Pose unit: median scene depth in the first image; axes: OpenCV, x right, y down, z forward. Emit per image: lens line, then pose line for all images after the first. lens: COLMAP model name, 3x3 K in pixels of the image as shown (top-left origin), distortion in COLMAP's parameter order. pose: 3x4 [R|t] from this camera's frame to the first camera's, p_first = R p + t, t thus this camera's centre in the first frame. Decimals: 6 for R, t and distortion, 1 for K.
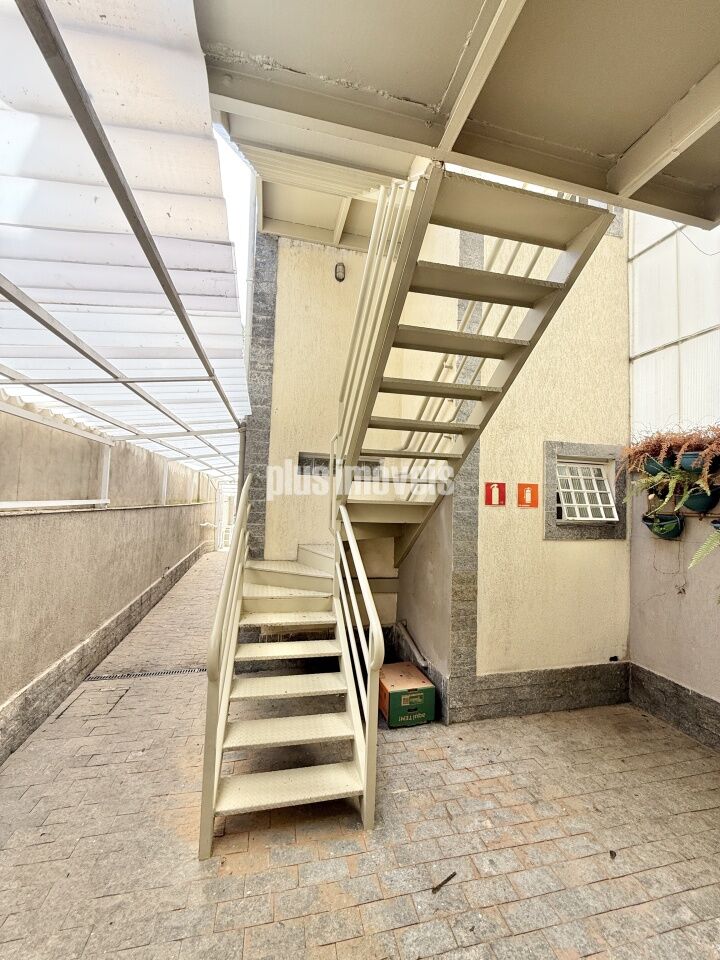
lens RADIAL K [[384.2, 0, 360.5], [0, 384.2, 480.4], [0, 0, 1]] dist [0.000942, -0.000755]
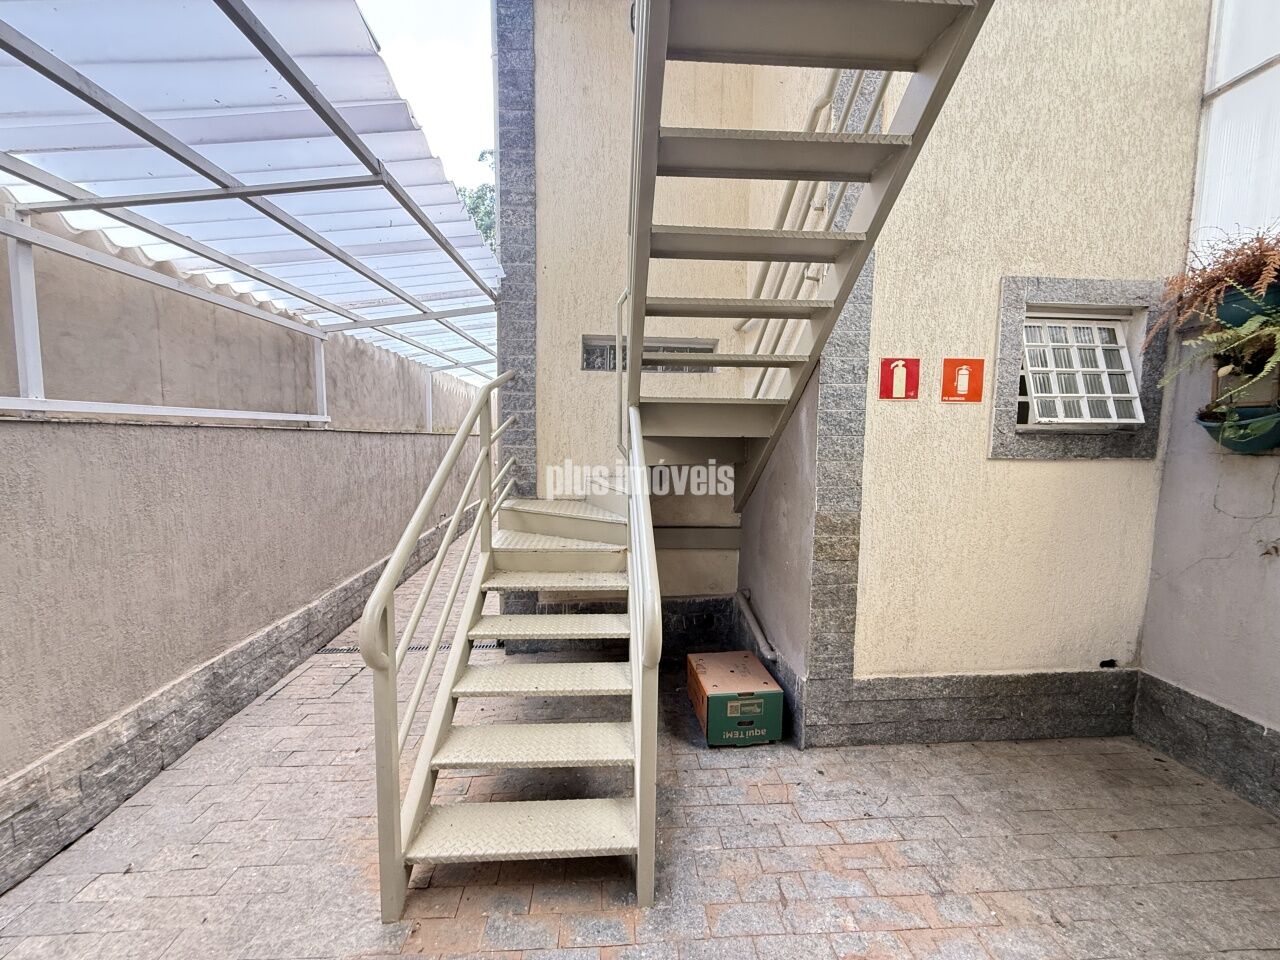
lens RADIAL K [[512.3, 0, 638.8], [0, 512.3, 482.1], [0, 0, 1]] dist [0.000942, -0.000755]
pose [[0.986098, -0.005032, -0.166089, 0.098587], [0.028339, 0.989991, 0.138255, 0.071889], [0.163731, -0.141040, 0.976371, 0.183042]]
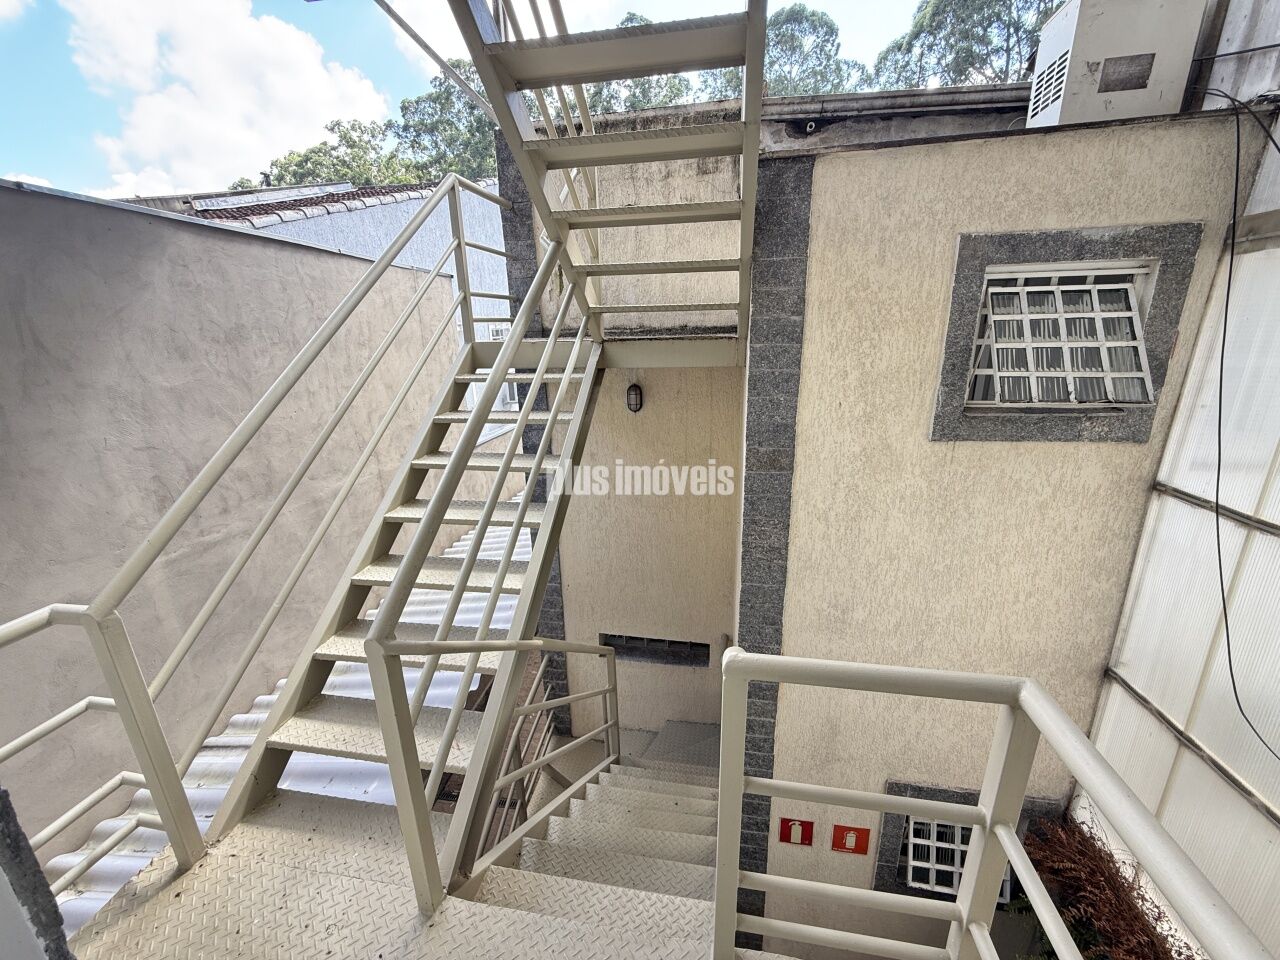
lens RADIAL K [[512.3, 0, 639.5], [0, 512.3, 480.5], [0, 0, 1]] dist [0.000942, -0.000755]
pose [[0.917199, 0.061631, -0.393635, 0.424211], [0.071432, 0.946520, 0.314639, -0.930989], [0.391975, -0.316704, 0.863744, 0.259840]]
